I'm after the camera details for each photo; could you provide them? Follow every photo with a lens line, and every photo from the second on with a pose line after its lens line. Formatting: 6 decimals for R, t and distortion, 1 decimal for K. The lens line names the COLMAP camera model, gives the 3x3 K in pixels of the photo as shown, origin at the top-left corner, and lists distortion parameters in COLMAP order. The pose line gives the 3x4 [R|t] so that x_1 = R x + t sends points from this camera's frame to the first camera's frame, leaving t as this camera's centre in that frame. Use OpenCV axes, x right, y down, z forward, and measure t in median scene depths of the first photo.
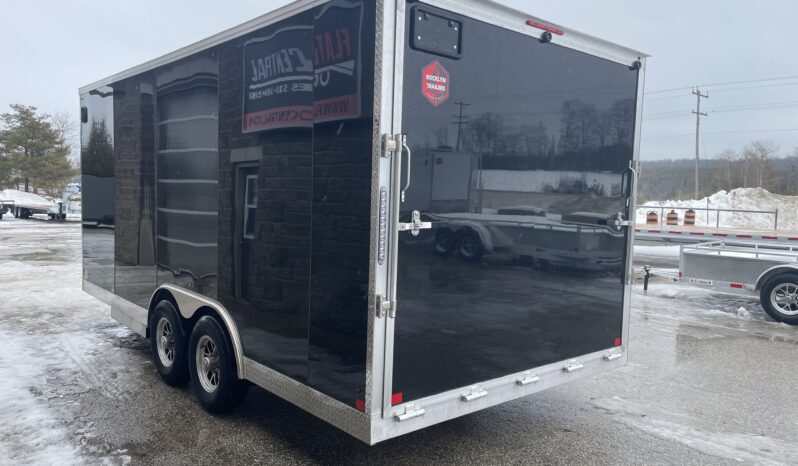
lens RADIAL K [[601.3, 0, 398.4], [0, 601.3, 229.8], [0, 0, 1]] dist [0.053435, -0.030070]
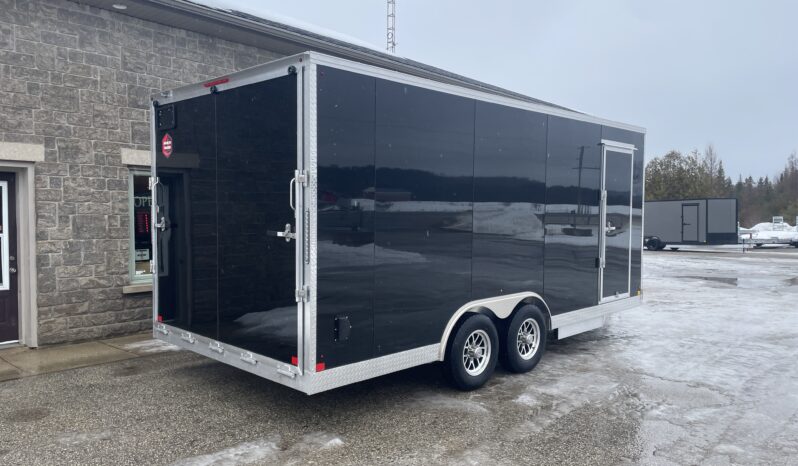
lens RADIAL K [[601.3, 0, 402.6], [0, 601.3, 239.3], [0, 0, 1]] dist [0.053435, -0.030070]
pose [[0.090537, 0.022975, -0.995628, 1.613823], [-0.077582, 0.996858, 0.015949, -0.043381], [0.992867, 0.075799, 0.092035, 1.309862]]
